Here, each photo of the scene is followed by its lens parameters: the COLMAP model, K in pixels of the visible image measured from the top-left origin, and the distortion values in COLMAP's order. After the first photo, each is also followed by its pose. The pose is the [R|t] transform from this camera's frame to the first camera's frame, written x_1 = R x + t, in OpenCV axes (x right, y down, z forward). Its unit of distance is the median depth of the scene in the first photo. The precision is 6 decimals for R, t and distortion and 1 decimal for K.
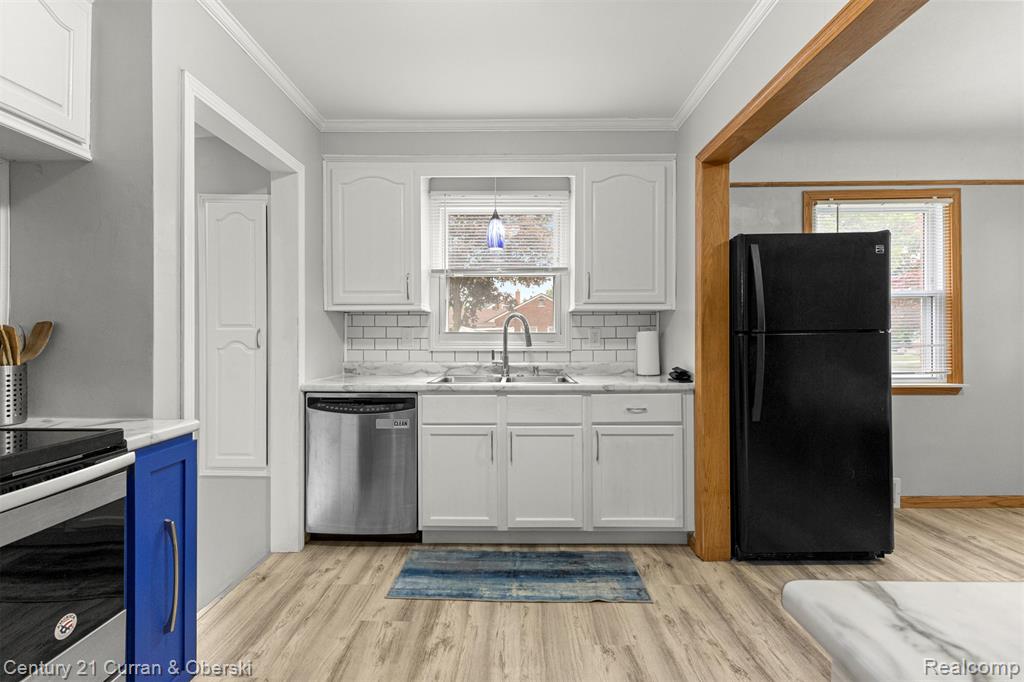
lens RADIAL K [[441.4, 0, 513.6], [0, 441.4, 335.6], [0, 0, 1]] dist [0.003207, -0.002049]
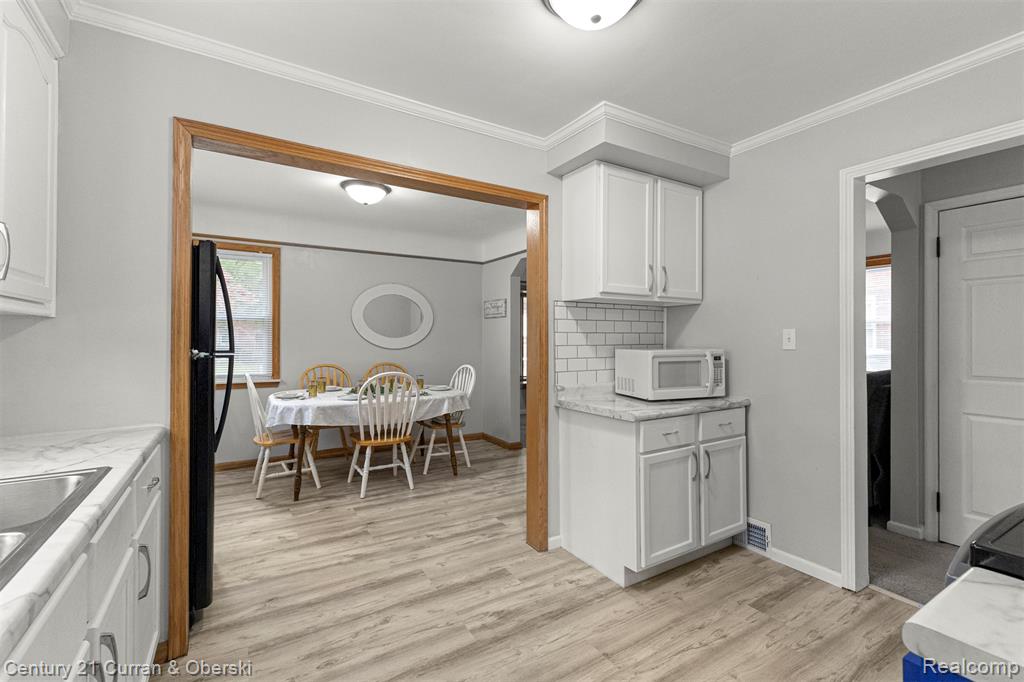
lens RADIAL K [[441.4, 0, 514.8], [0, 441.4, 340.1], [0, 0, 1]] dist [0.003207, -0.002049]
pose [[-0.535116, 0.002075, 0.844776, -0.511842], [-0.000171, 0.999997, -0.002564, -0.030162], [-0.844778, -0.001516, -0.535114, 0.916314]]
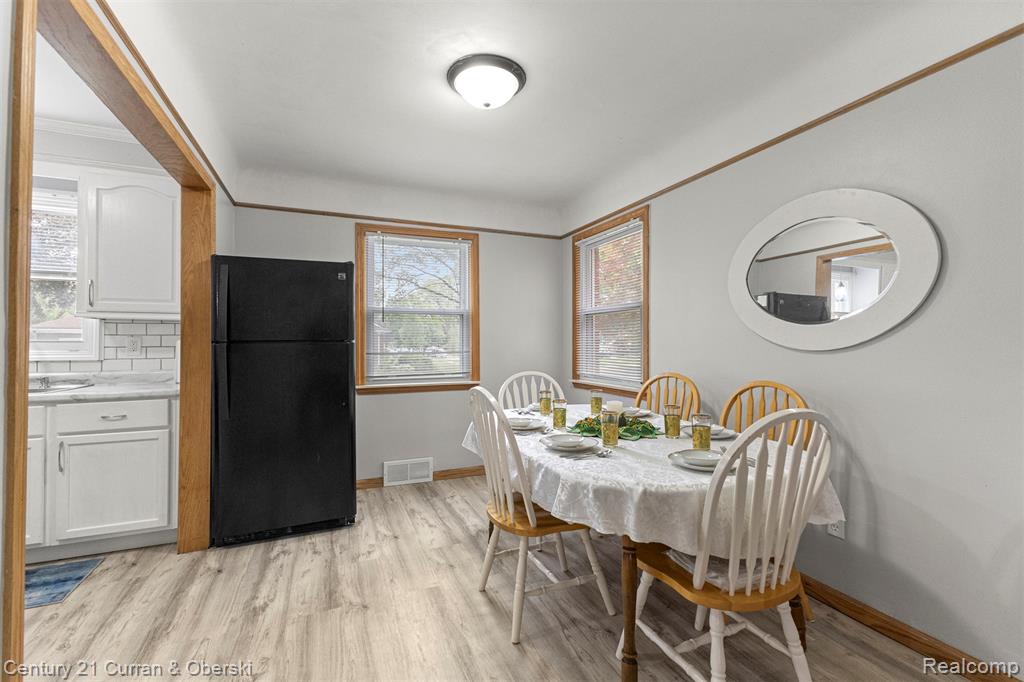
lens RADIAL K [[441.4, 0, 521.2], [0, 441.4, 336.1], [0, 0, 1]] dist [0.003207, -0.002049]
pose [[0.912096, 0.008836, 0.409881, 0.734762], [-0.002570, 0.999871, -0.015836, -0.006122], [-0.409968, 0.013390, 0.912001, -0.329470]]
